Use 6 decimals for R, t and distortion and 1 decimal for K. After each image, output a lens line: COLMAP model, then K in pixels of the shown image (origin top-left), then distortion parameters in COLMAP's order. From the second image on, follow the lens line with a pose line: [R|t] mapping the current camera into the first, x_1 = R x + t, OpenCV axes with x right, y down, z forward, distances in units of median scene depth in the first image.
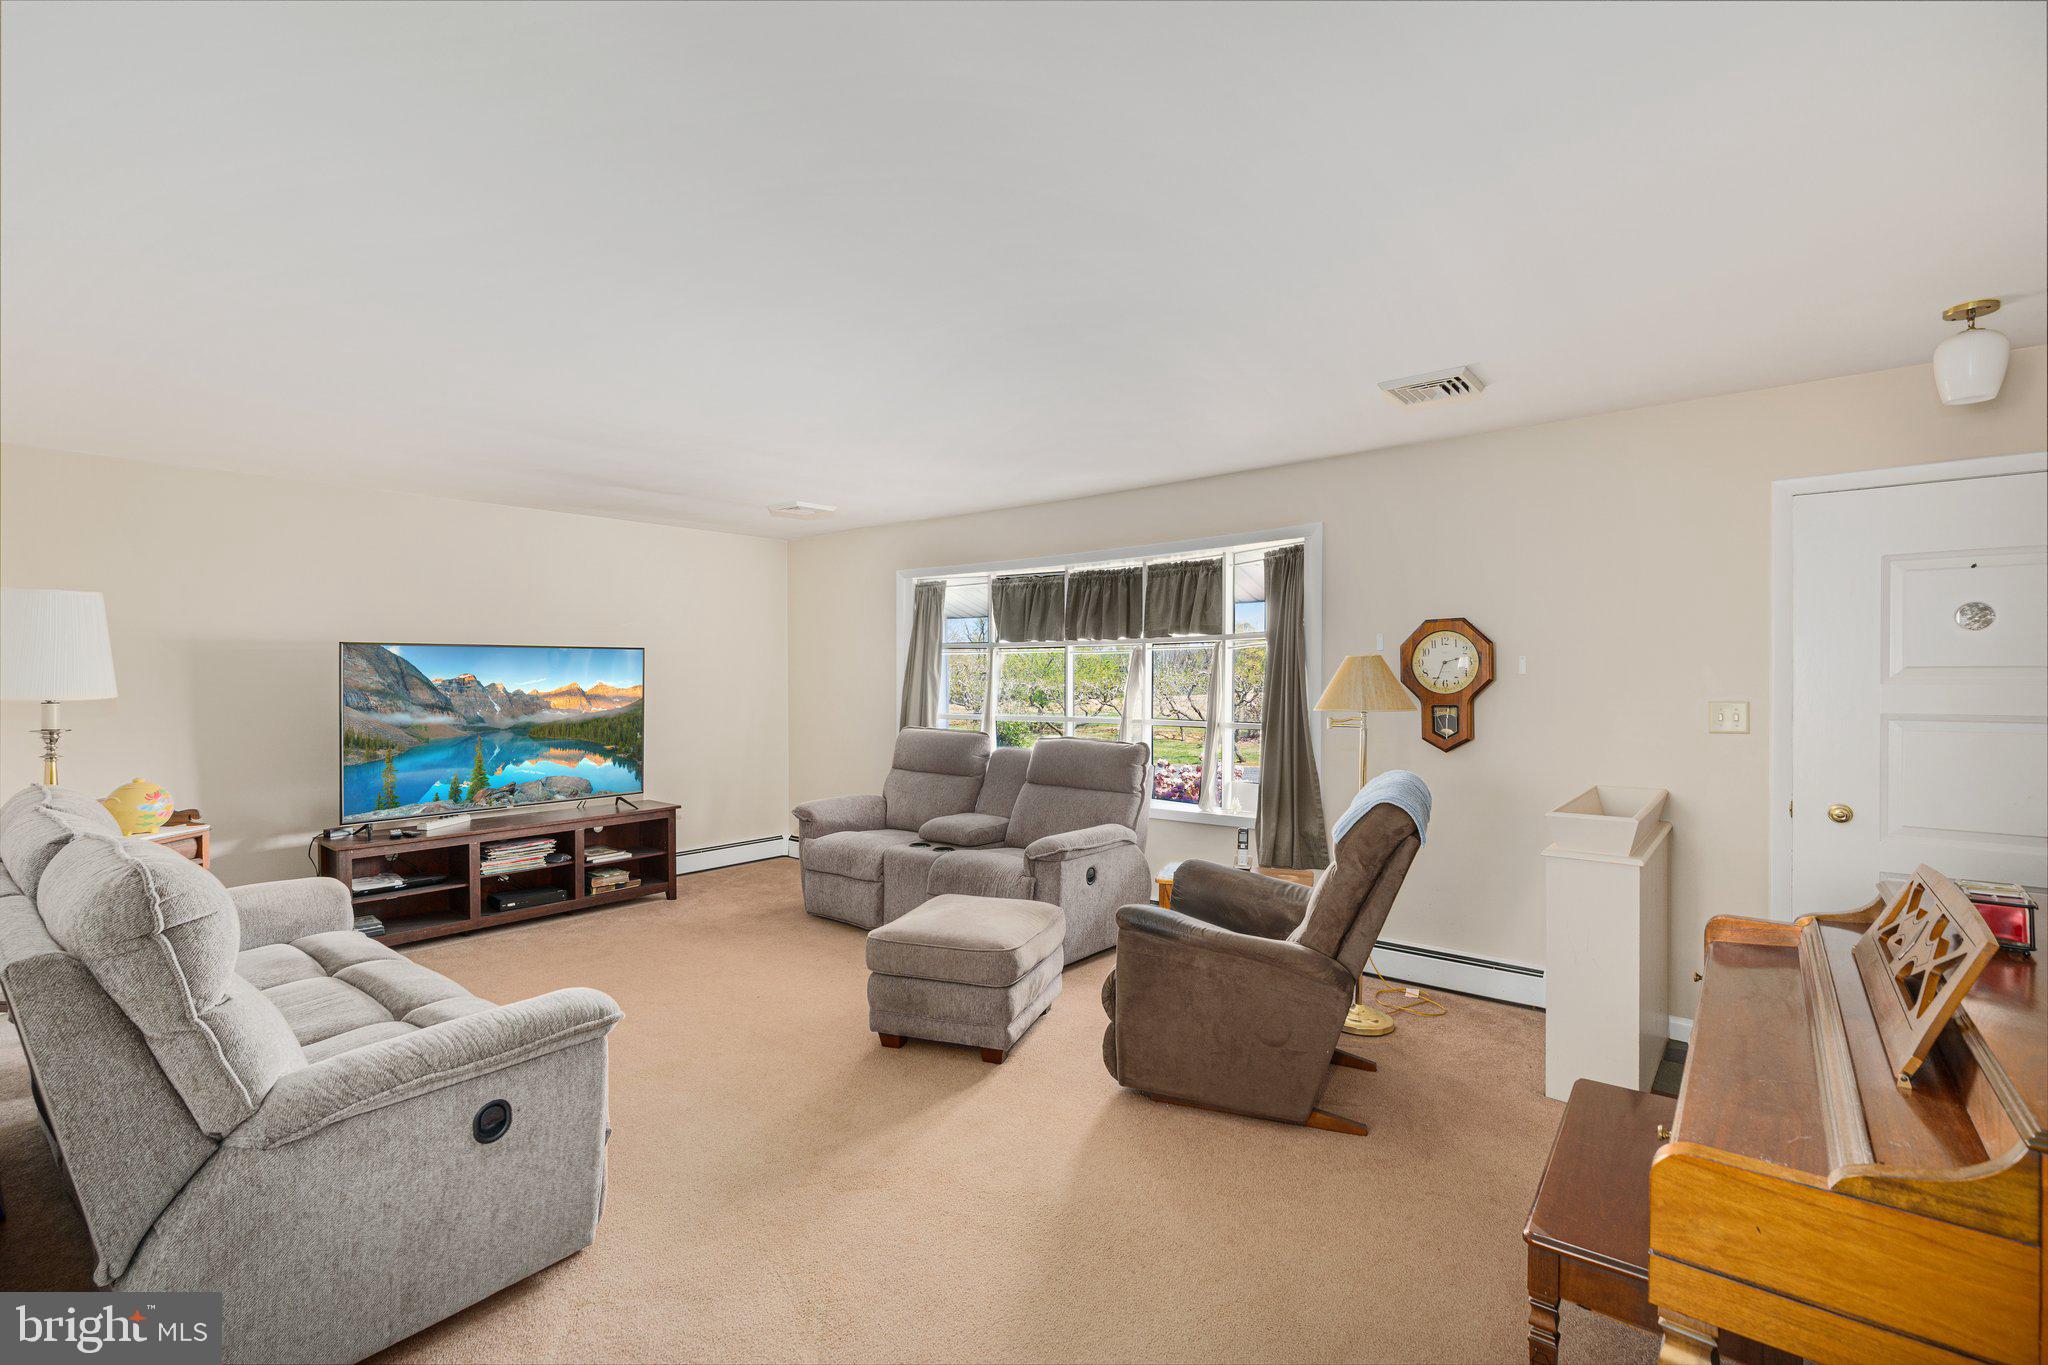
lens RADIAL K [[926.5, 0, 1024.1], [0, 926.5, 669.3], [0, 0, 1]] dist [-0.017107, 0.003725]
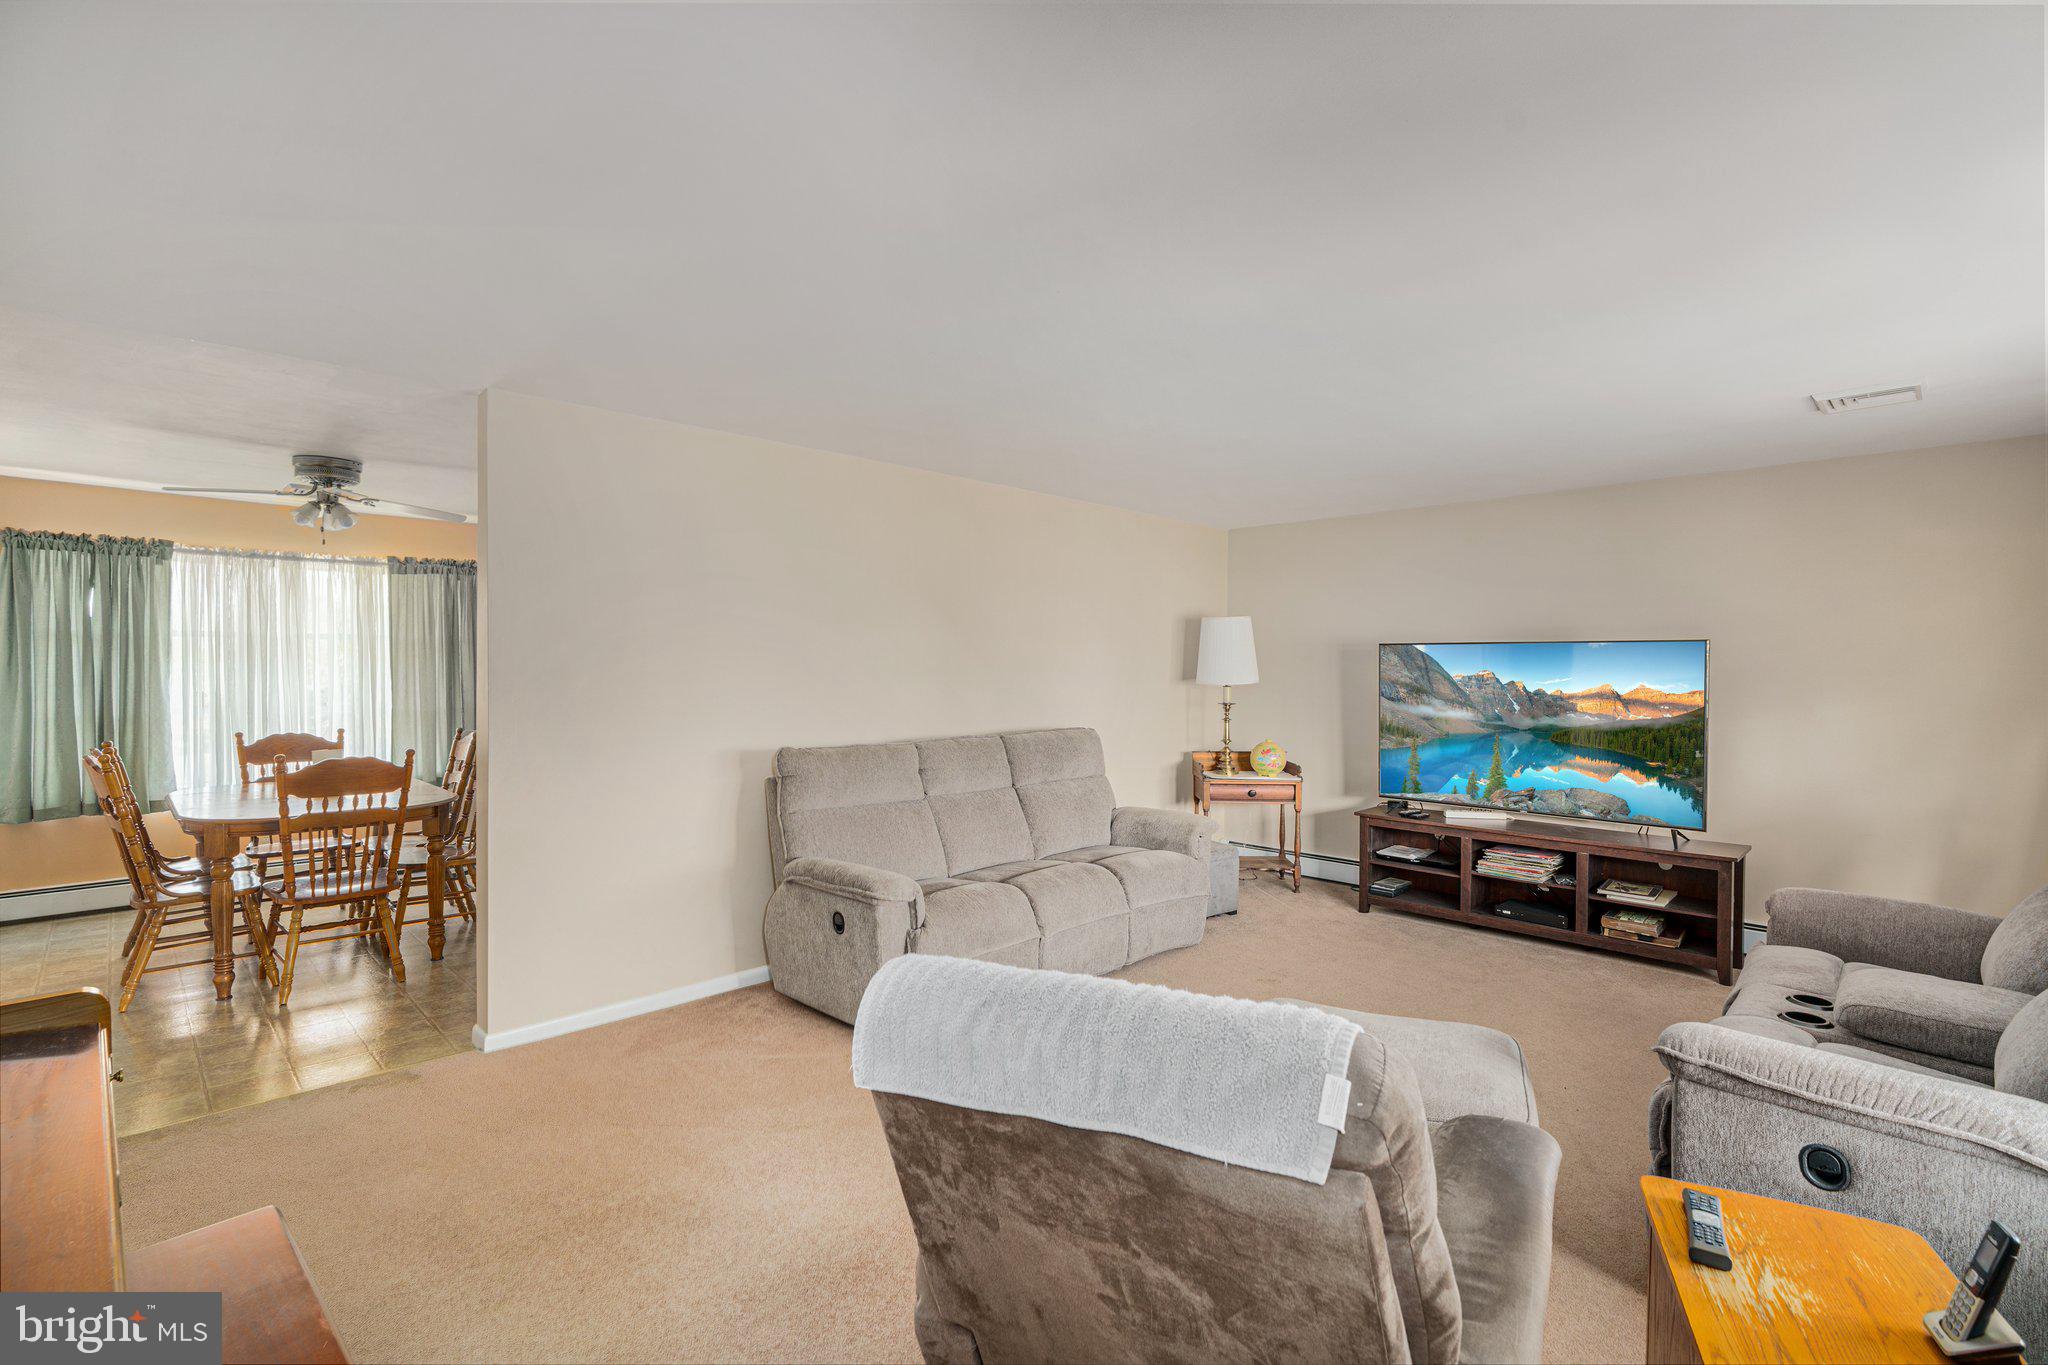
lens RADIAL K [[926.5, 0, 1003.2], [0, 926.5, 686.2], [0, 0, 1]] dist [-0.017107, 0.003725]
pose [[-0.098855, 0.028264, -0.994700, 0.429664], [-0.001291, 0.999592, 0.028531, -0.006279], [0.995101, 0.004105, -0.098778, 0.555075]]
